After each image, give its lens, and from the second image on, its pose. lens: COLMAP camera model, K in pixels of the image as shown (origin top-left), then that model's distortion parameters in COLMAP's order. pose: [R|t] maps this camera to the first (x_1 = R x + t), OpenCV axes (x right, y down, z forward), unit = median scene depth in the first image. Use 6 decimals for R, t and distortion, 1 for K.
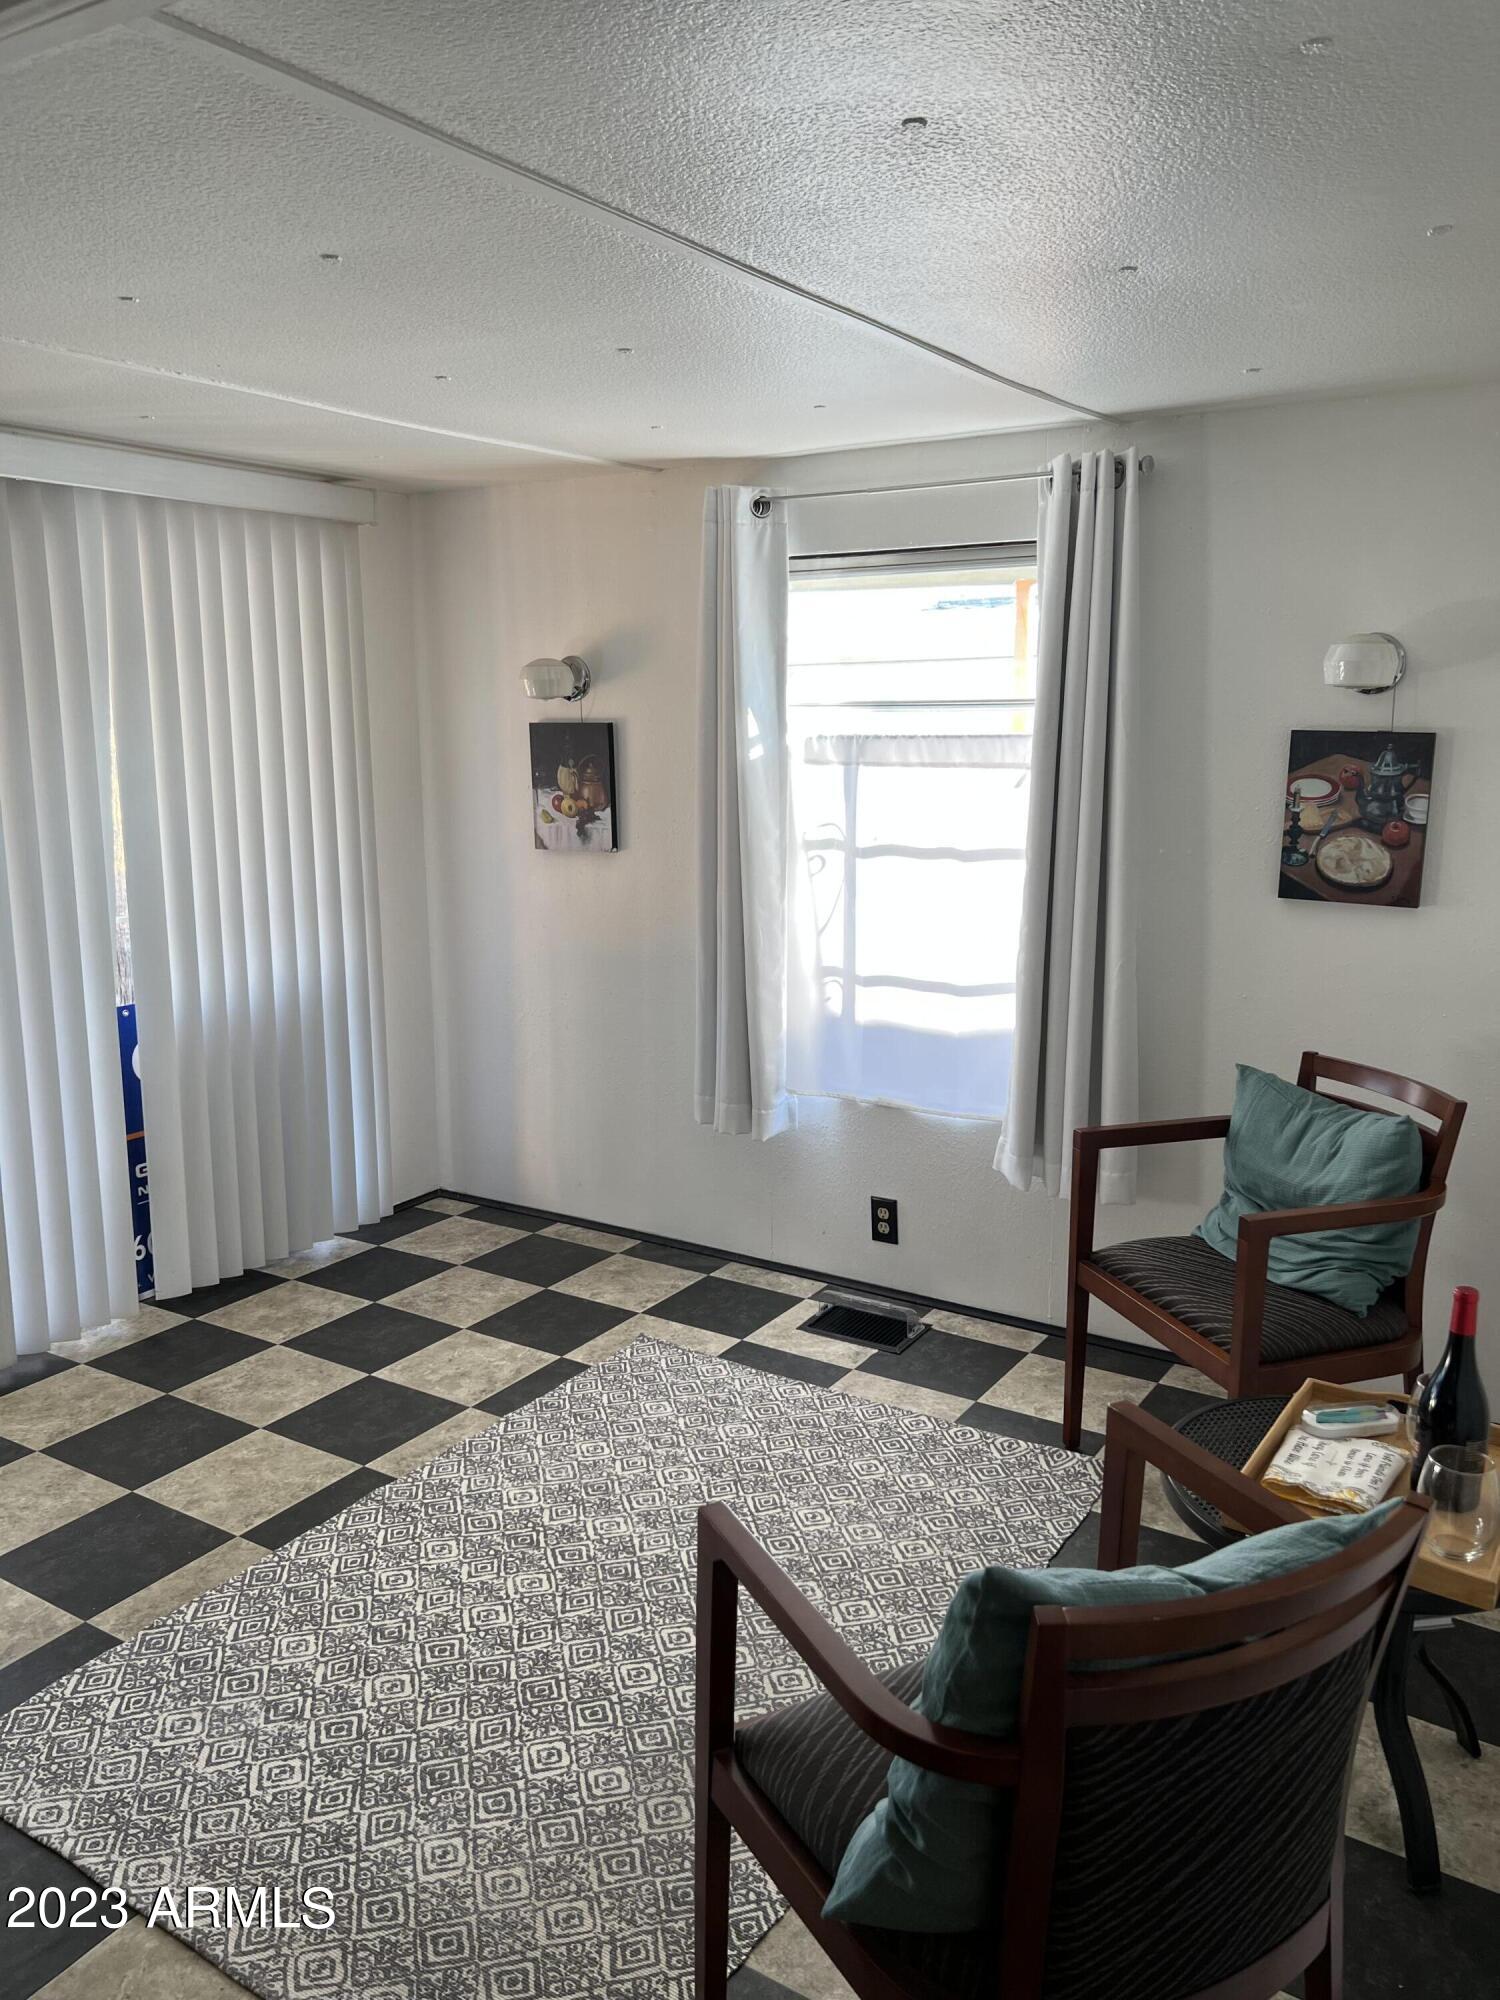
lens RADIAL K [[1512.3, 0, 748.4], [0, 1512.3, 1002.3], [0, 0, 1]] dist [0.055675, -0.057848]
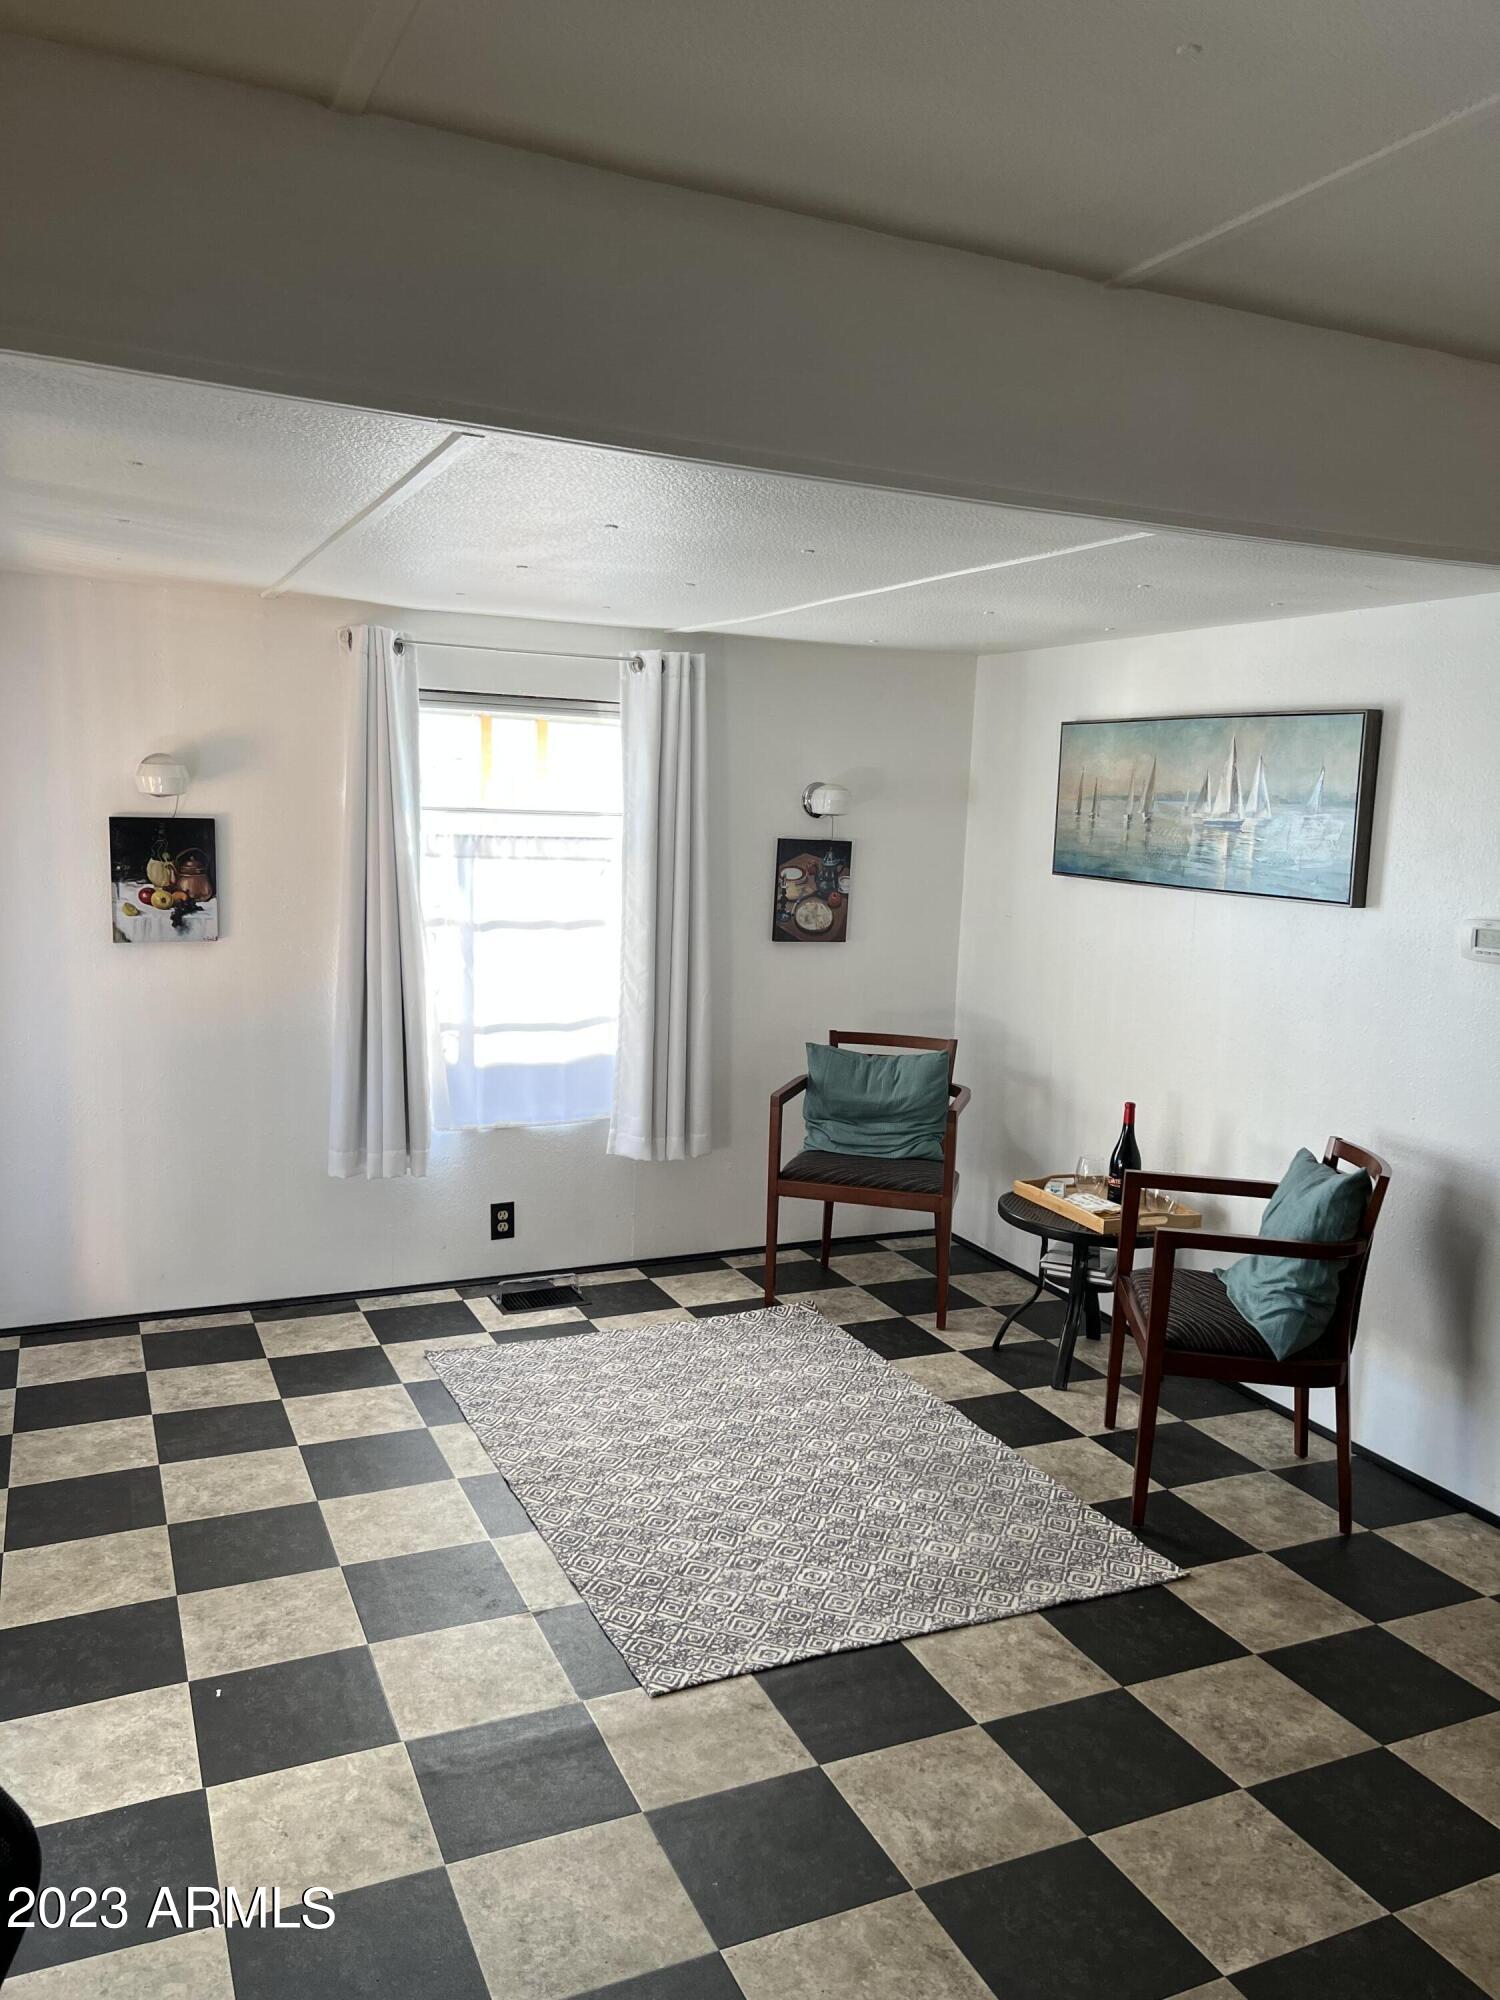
lens RADIAL K [[1512.3, 0, 759.1], [0, 1512.3, 1000.6], [0, 0, 1]] dist [0.055675, -0.057848]
pose [[0.535272, -0.083595, 0.840533, -0.863194], [0.128135, 0.991611, 0.017021, -0.031056], [-0.834905, 0.098591, 0.541493, 0.134824]]
